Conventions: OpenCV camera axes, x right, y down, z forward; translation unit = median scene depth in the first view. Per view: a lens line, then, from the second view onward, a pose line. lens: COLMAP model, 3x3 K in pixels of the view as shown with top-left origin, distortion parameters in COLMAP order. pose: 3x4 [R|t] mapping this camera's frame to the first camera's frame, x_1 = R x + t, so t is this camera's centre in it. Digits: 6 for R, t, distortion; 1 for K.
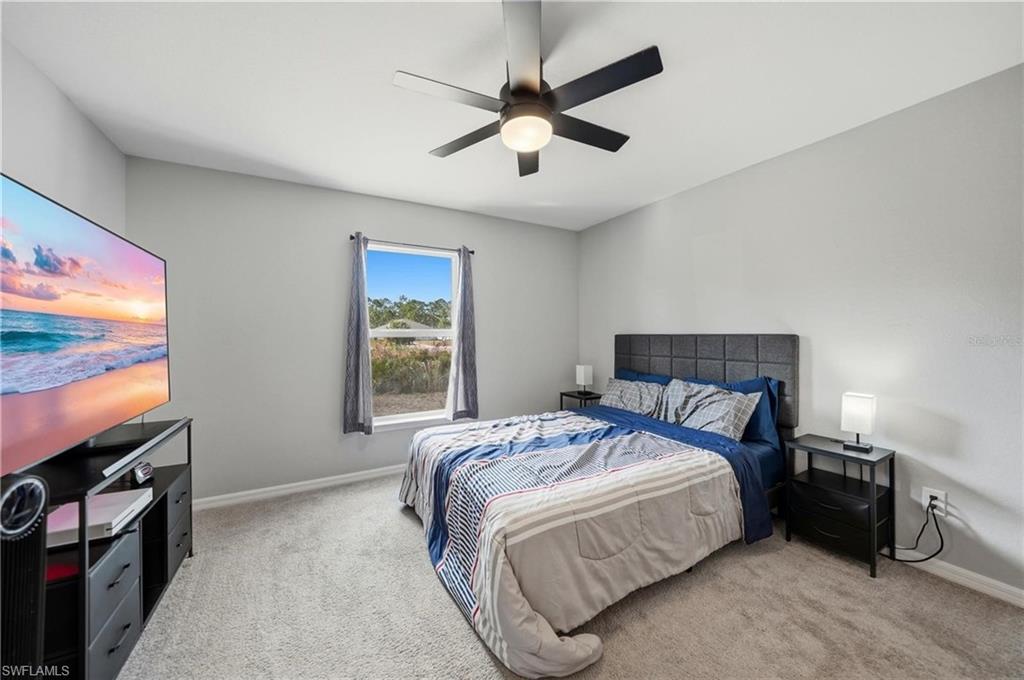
lens RADIAL K [[360.3, 0, 513.9], [0, 360.3, 336.7], [0, 0, 1]] dist [-0.022601, 0.005727]
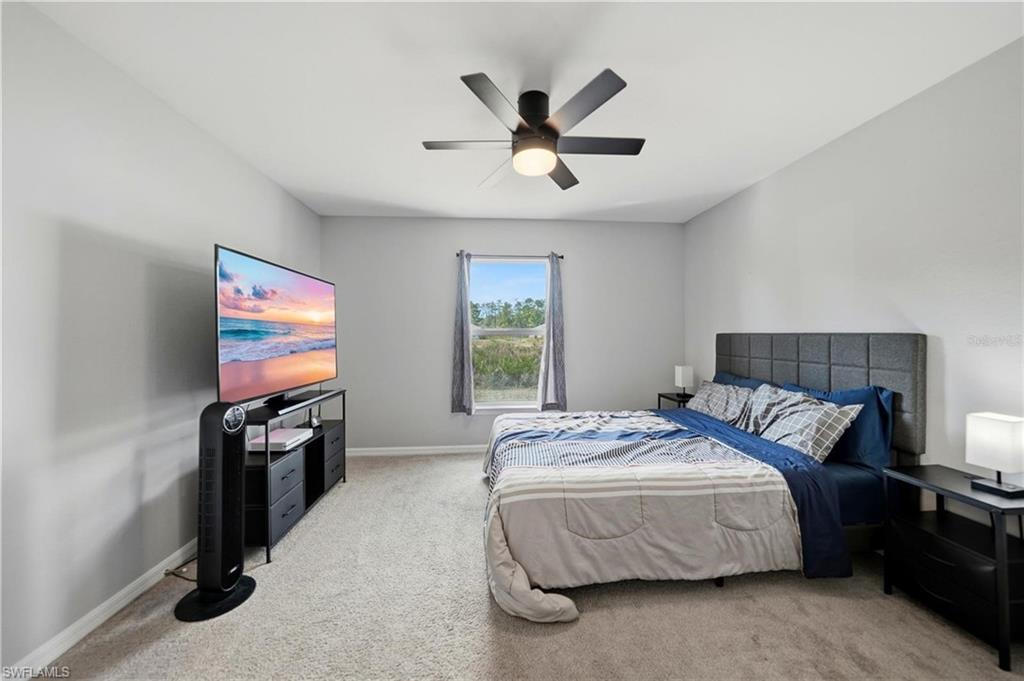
lens RADIAL K [[360.3, 0, 513.9], [0, 360.3, 337.2], [0, 0, 1]] dist [-0.022601, 0.005727]
pose [[0.908680, 0.005195, -0.417461, 0.323703], [-0.003329, 0.999981, 0.005196, 0.000935], [0.417480, -0.003332, 0.908680, -0.061116]]
